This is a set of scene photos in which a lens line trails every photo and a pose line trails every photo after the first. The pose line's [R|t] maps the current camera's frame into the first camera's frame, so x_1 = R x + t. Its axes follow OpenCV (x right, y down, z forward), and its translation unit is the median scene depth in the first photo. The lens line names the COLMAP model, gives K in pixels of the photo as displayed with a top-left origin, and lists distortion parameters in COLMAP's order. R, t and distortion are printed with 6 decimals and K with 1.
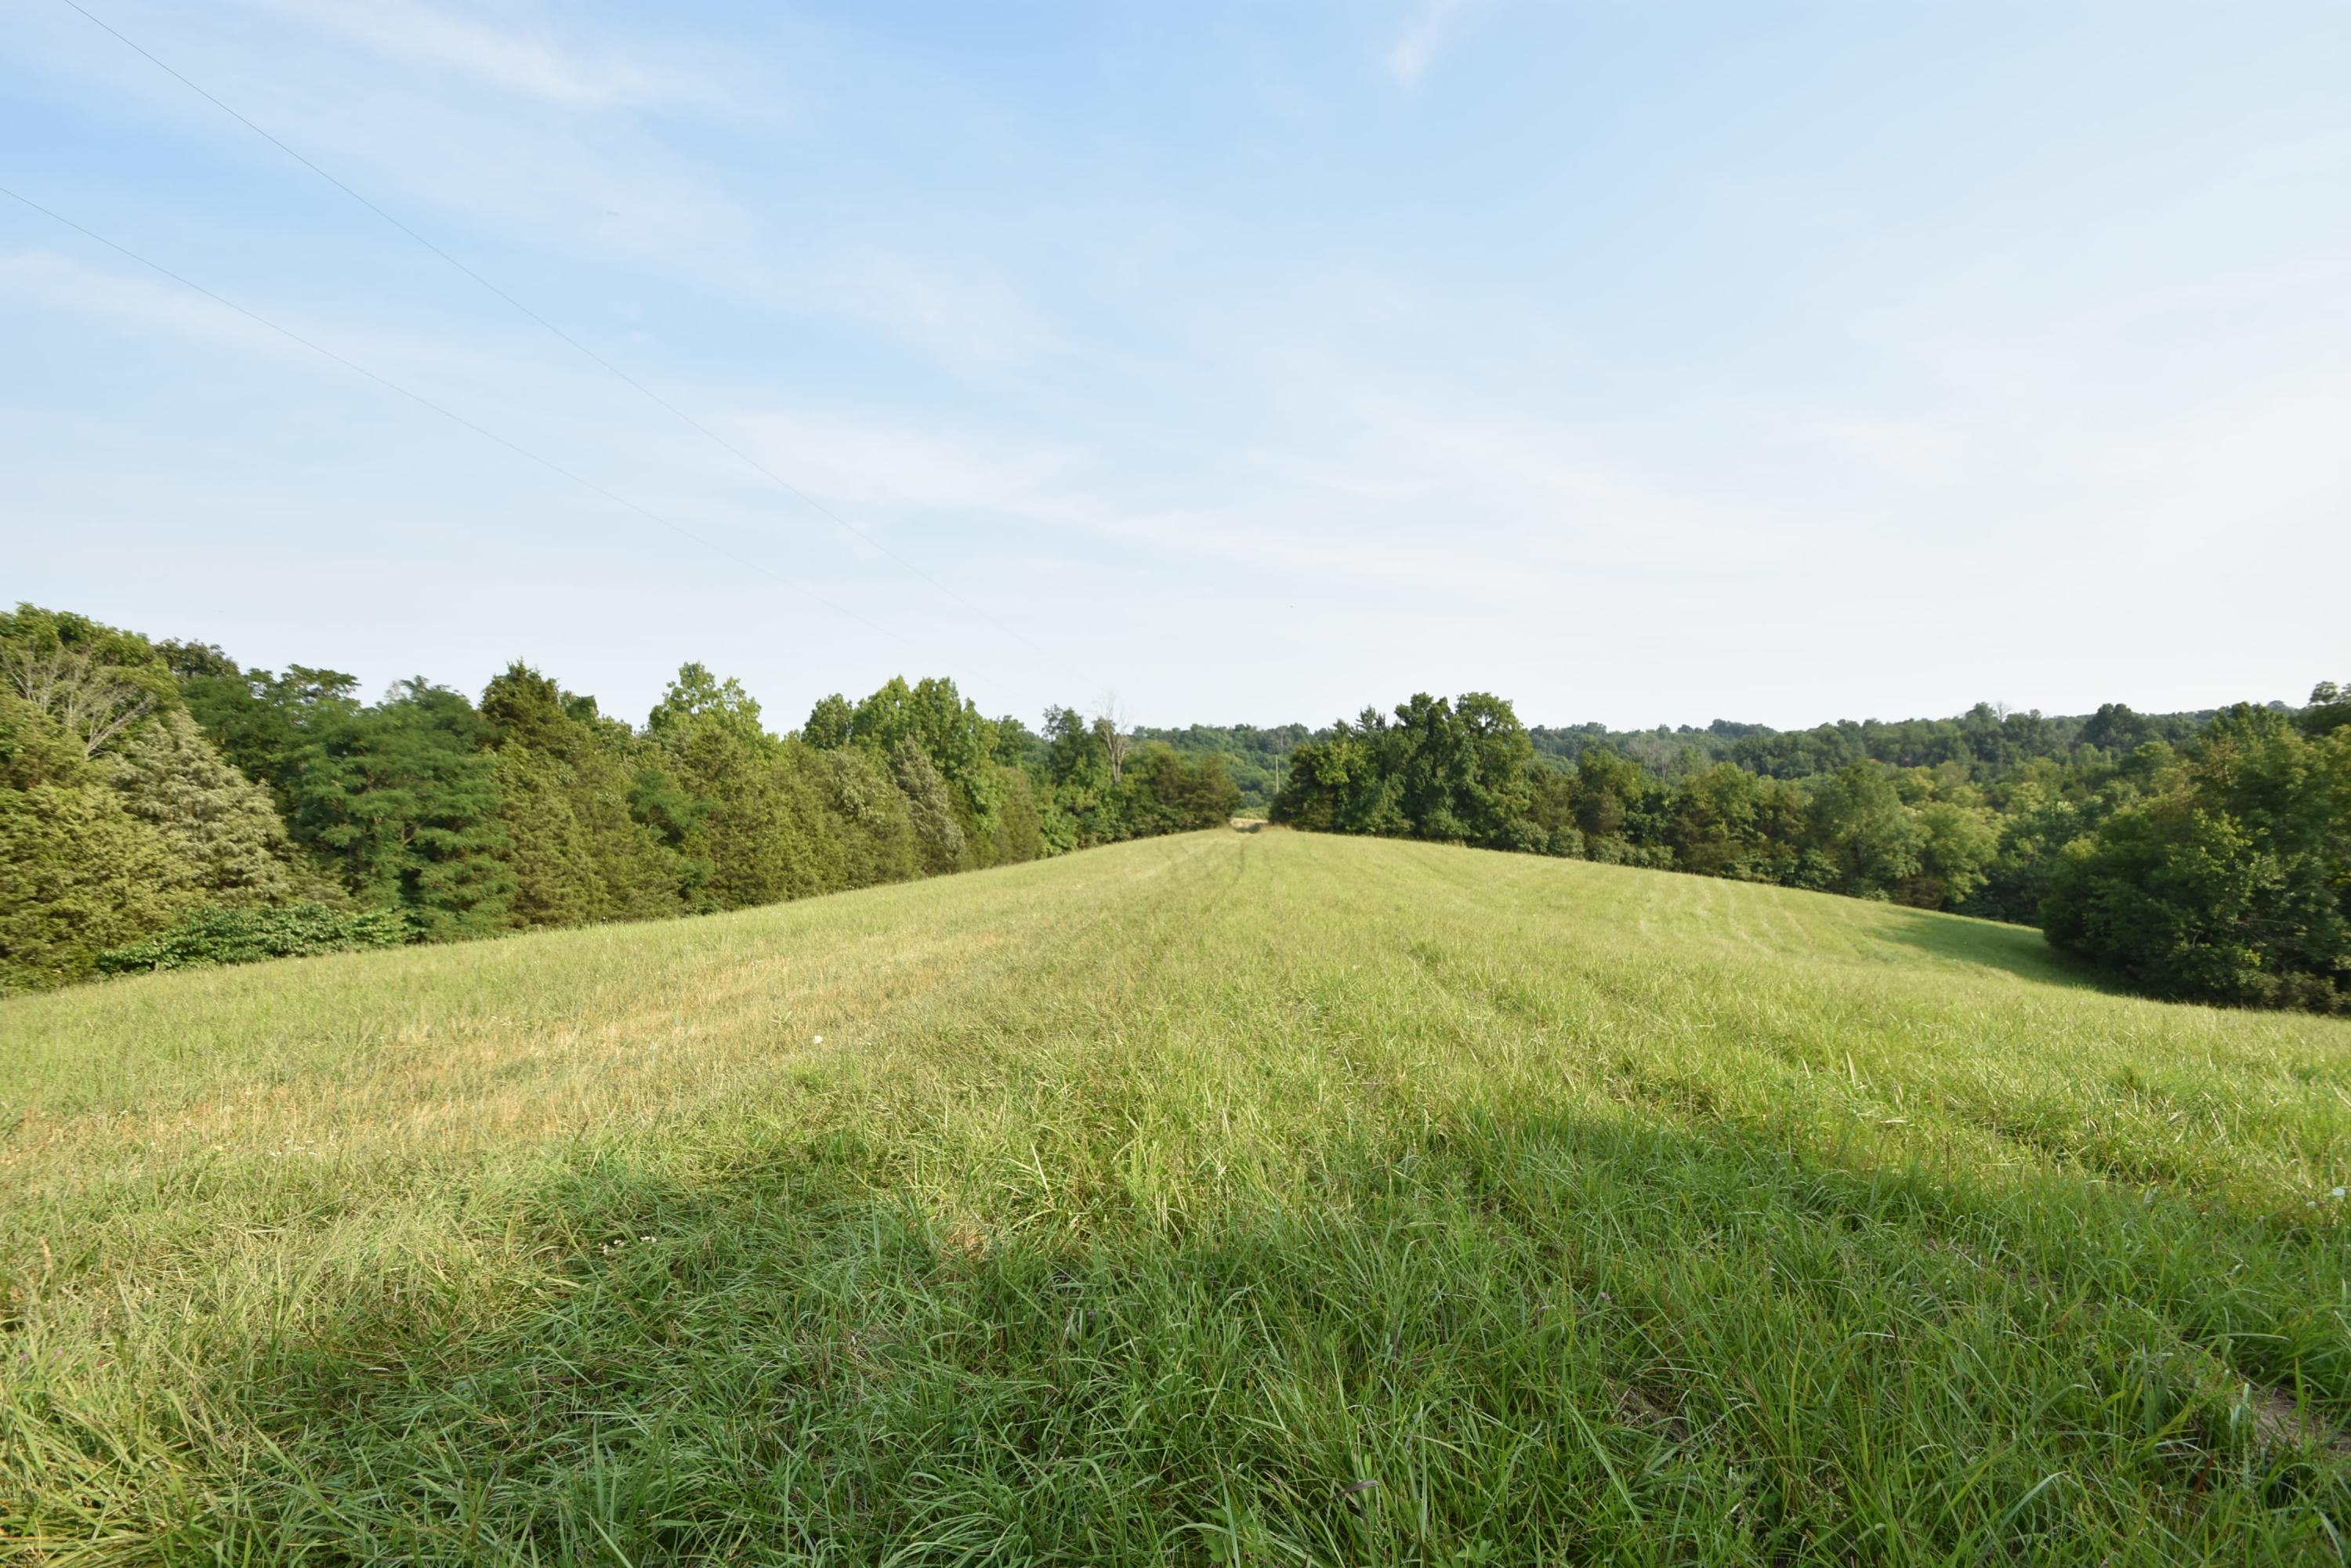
lens RADIAL K [[991.8, 0, 1175.3], [0, 991.8, 786.7], [0, 0, 1]] dist [-0.031619, -0.003300]
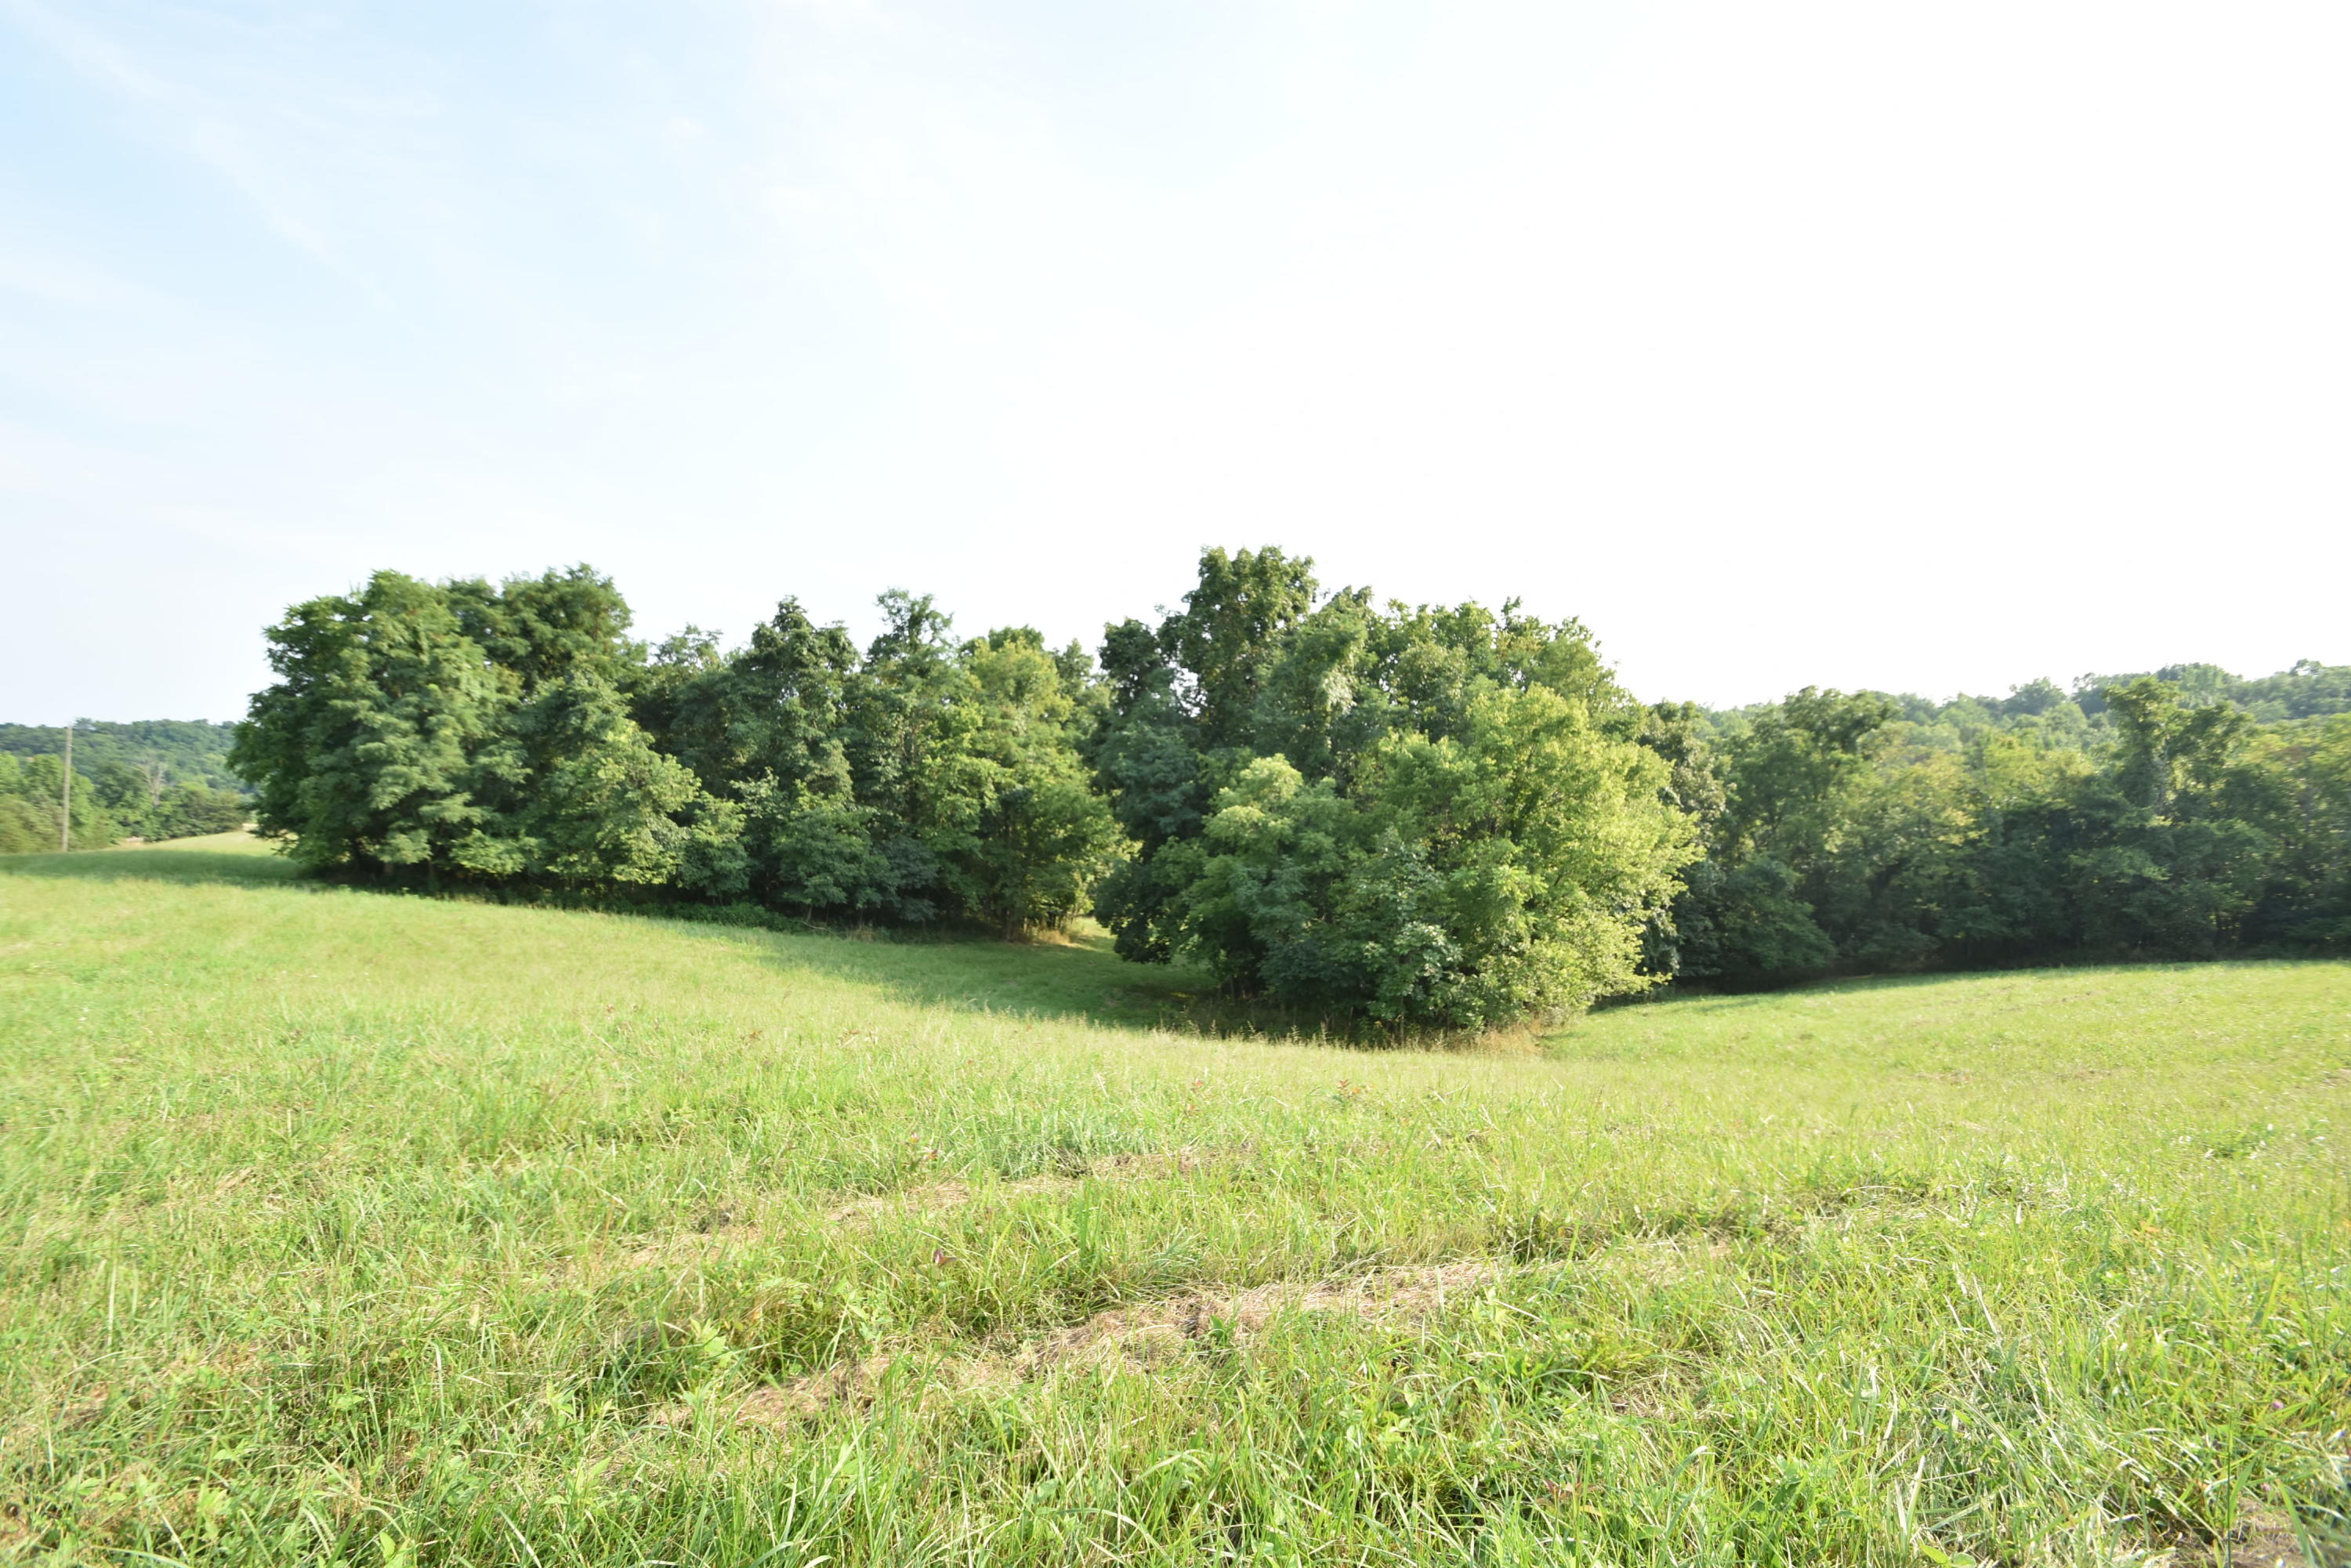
lens RADIAL K [[991.8, 0, 1145.5], [0, 991.8, 785.3], [0, 0, 1]] dist [-0.031619, -0.003300]
pose [[0.672786, 0.004346, 0.739825, -0.130771], [-0.007571, 0.999971, 0.001011, -0.054730], [-0.739799, -0.006281, 0.672799, -1.348173]]
